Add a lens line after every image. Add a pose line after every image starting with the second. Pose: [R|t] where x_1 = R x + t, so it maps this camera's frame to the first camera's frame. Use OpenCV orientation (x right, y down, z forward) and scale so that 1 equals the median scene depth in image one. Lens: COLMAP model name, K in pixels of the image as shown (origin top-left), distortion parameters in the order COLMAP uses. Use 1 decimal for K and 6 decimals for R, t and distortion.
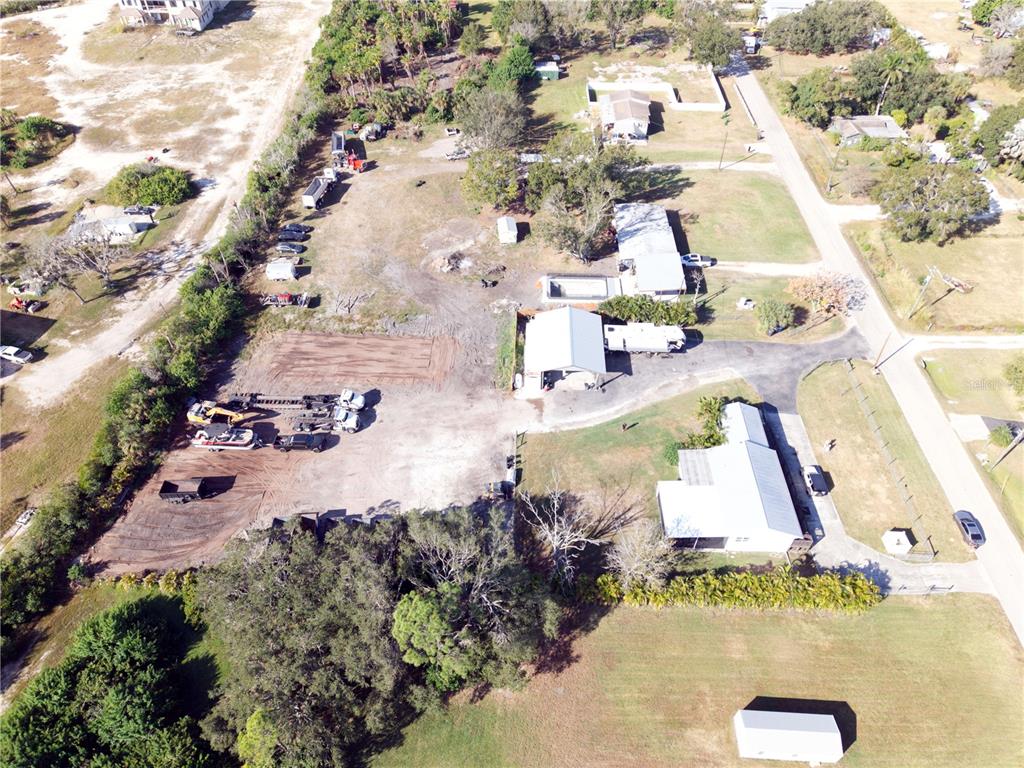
lens RADIAL K [[685.0, 0, 511.1], [0, 685.0, 387.6], [0, 0, 1]] dist [0.025147, -0.025362]
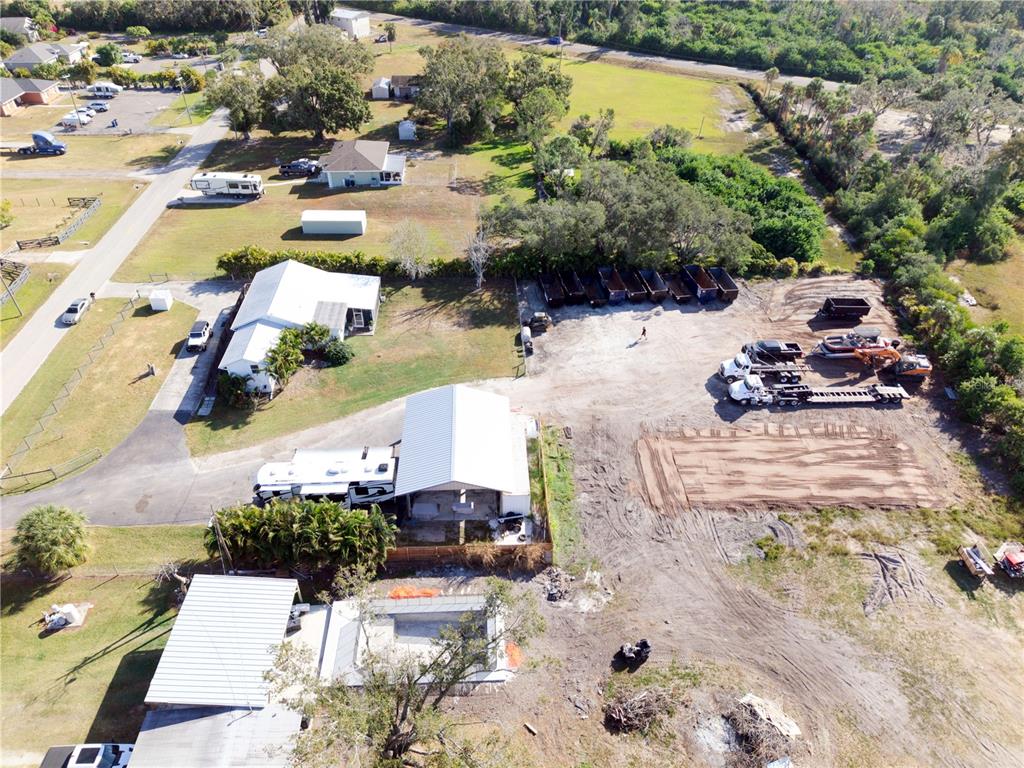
lens RADIAL K [[685.0, 0, 508.4], [0, 685.0, 386.7], [0, 0, 1]] dist [0.025147, -0.025362]
pose [[-0.997133, 0.032363, -0.068394, 0.088923], [-0.064700, 0.103988, 0.992472, -0.768670], [0.039232, 0.994052, -0.101596, 1.133748]]
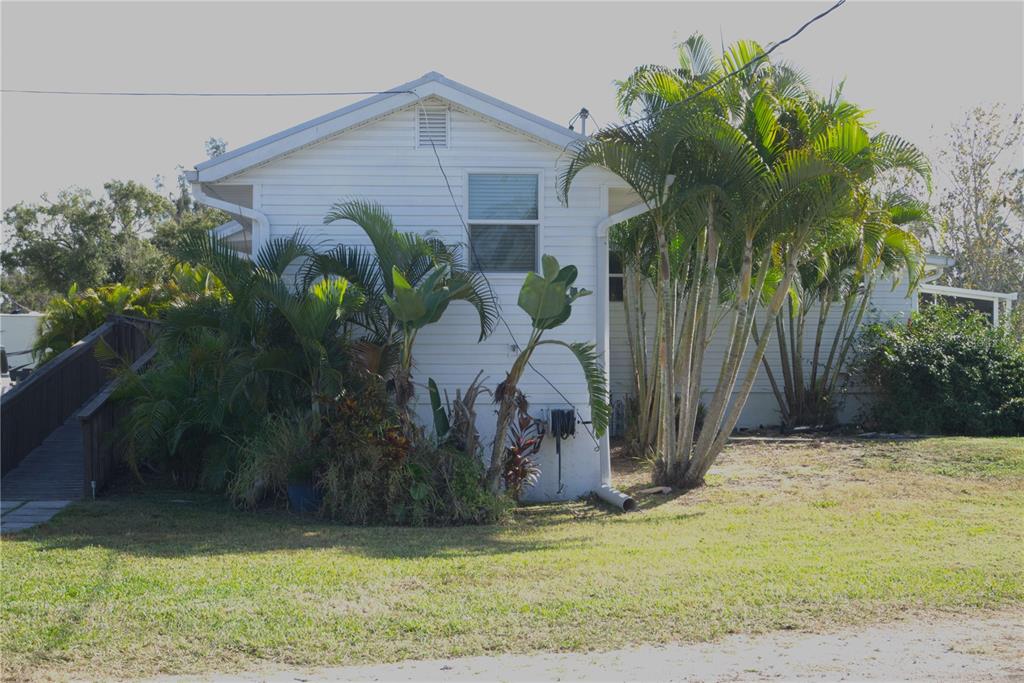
lens RADIAL K [[1490.0, 0, 513.9], [0, 1490.0, 345.1], [0, 0, 1]] dist [-0.046855, 0.000000]
pose [[-0.994643, -0.006643, -0.103153, 0.343553], [-0.077713, 0.706065, 0.703870, -0.084242], [0.068157, 0.708116, -0.702799, 1.164630]]
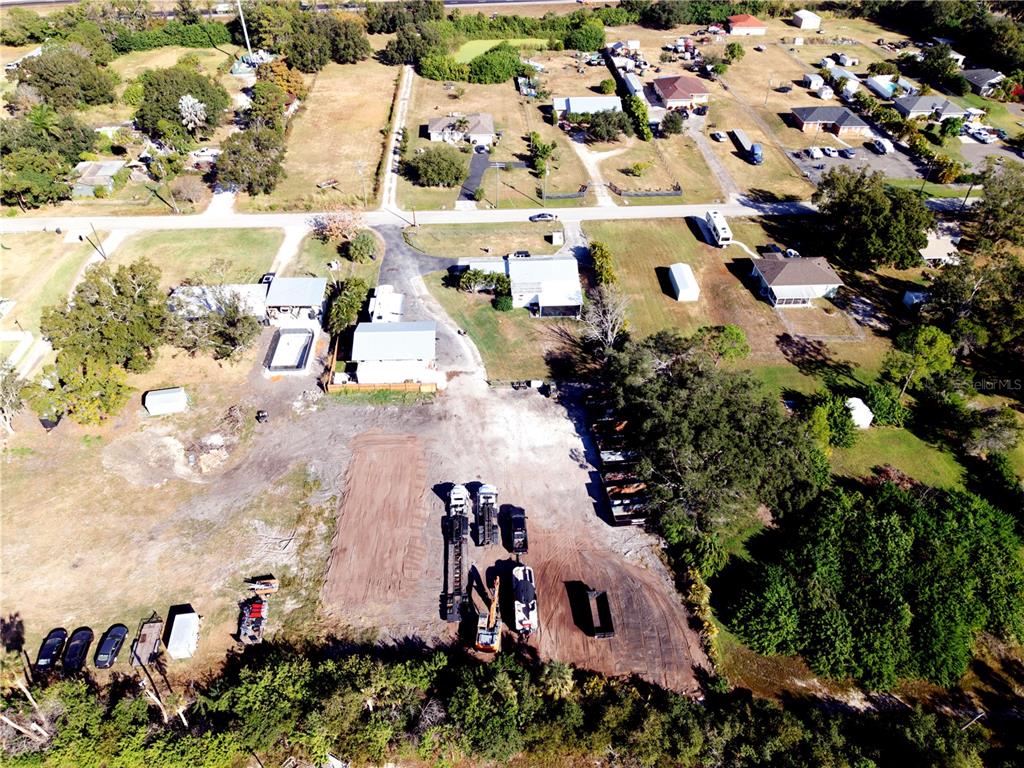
lens RADIAL K [[685.0, 0, 509.8], [0, 685.0, 383.0], [0, 0, 1]] dist [0.025147, -0.025362]
pose [[-0.080863, -0.654269, 0.751927, -0.893134], [0.708432, 0.492942, 0.505106, -0.510650], [-0.701131, 0.573533, 0.423644, 0.498263]]
